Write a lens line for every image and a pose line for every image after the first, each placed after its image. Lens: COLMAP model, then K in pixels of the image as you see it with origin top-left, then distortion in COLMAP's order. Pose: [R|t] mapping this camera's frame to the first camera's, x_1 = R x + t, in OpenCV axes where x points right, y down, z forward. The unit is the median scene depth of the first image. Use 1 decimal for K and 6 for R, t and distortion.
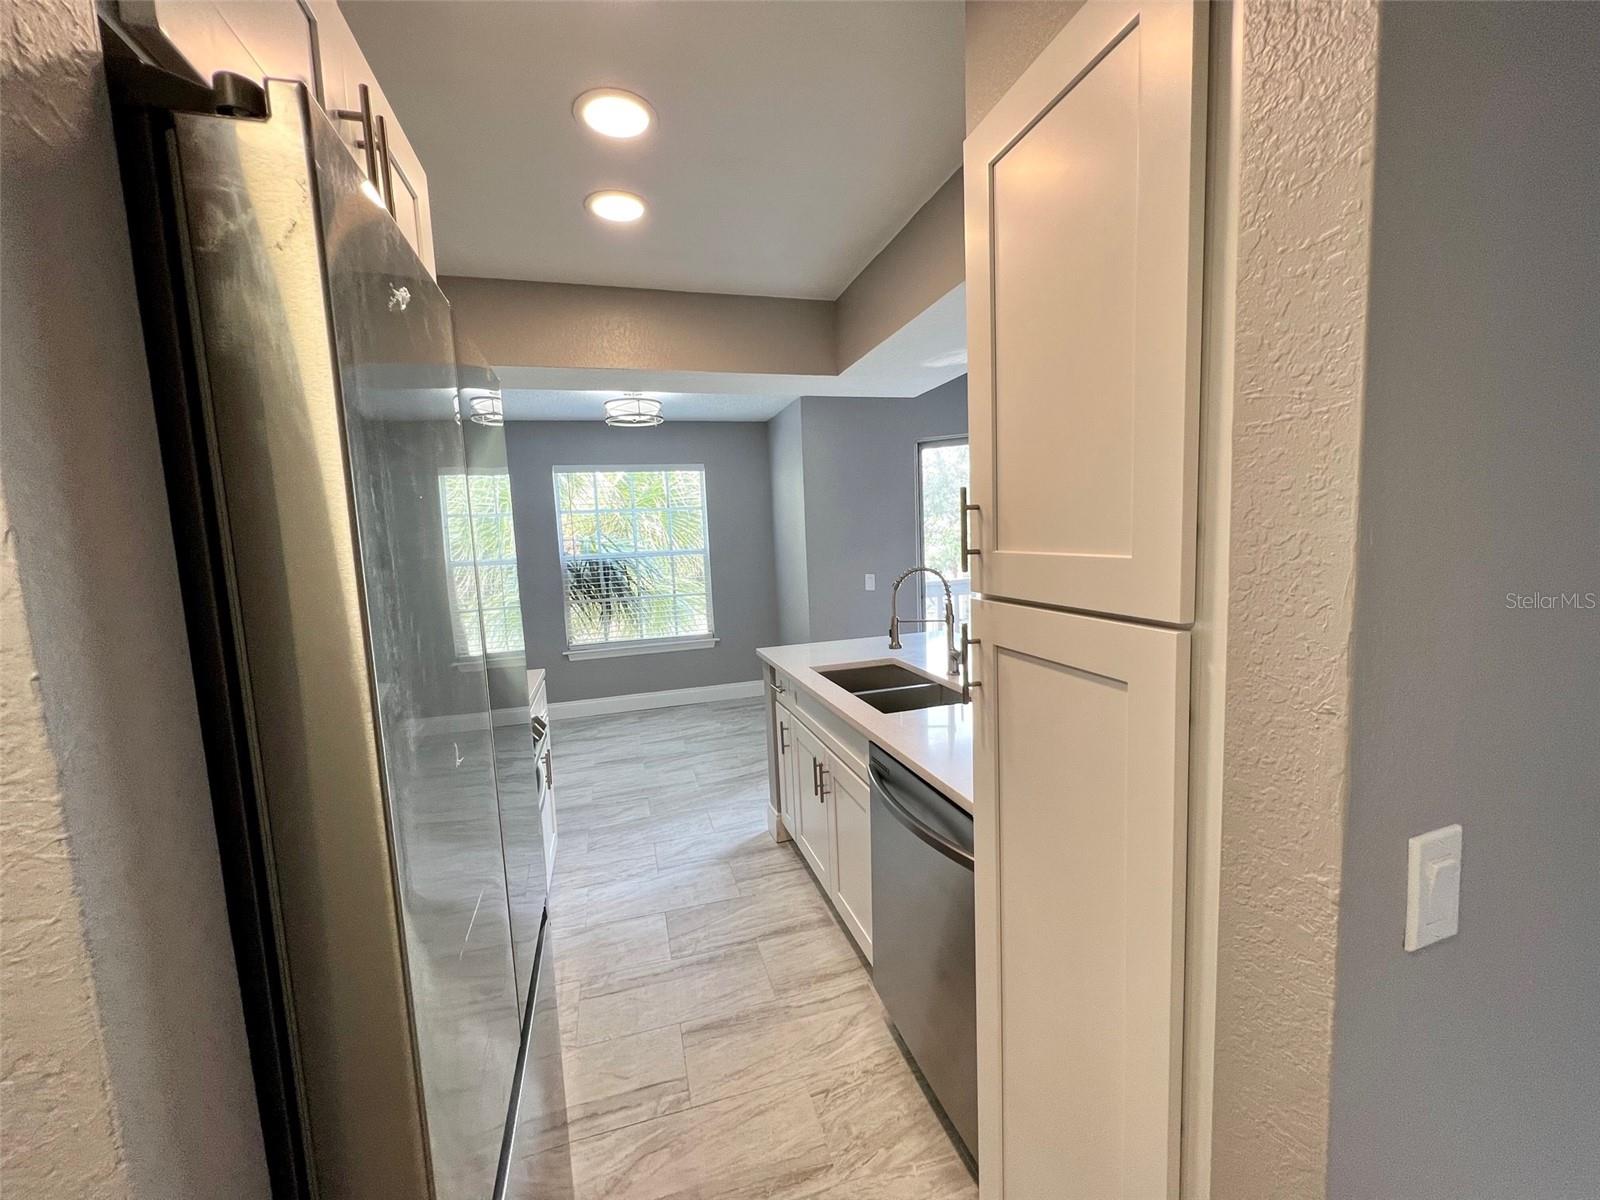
lens RADIAL K [[639.5, 0, 800.7], [0, 639.5, 599.1], [0, 0, 1]] dist [-0.000956, -0.000070]
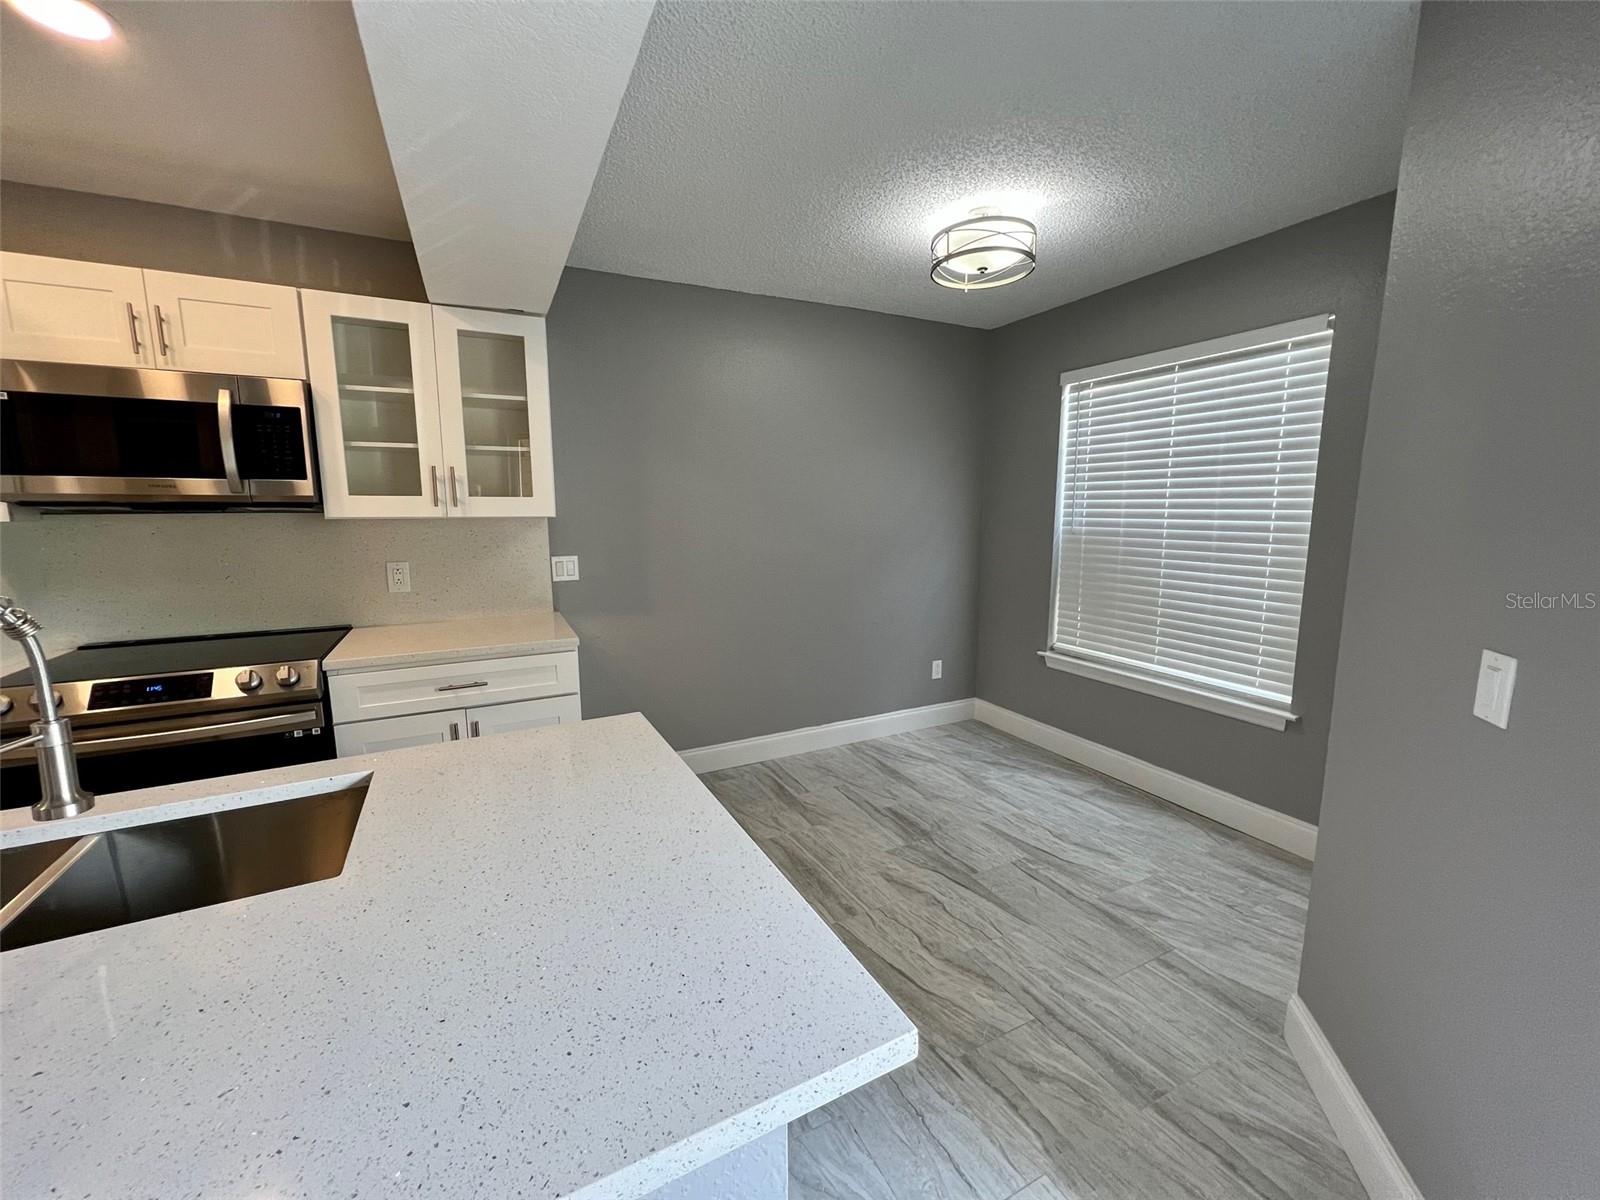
lens RADIAL K [[641.1, 0, 800.0], [0, 641.1, 600.0], [0, 0, 1]] dist [0.000582, 0.000021]
pose [[0.181986, 0.184939, -0.965753, 0.518239], [-0.107408, 0.980016, 0.167430, -0.127025], [0.977417, 0.073259, 0.198213, 1.288432]]
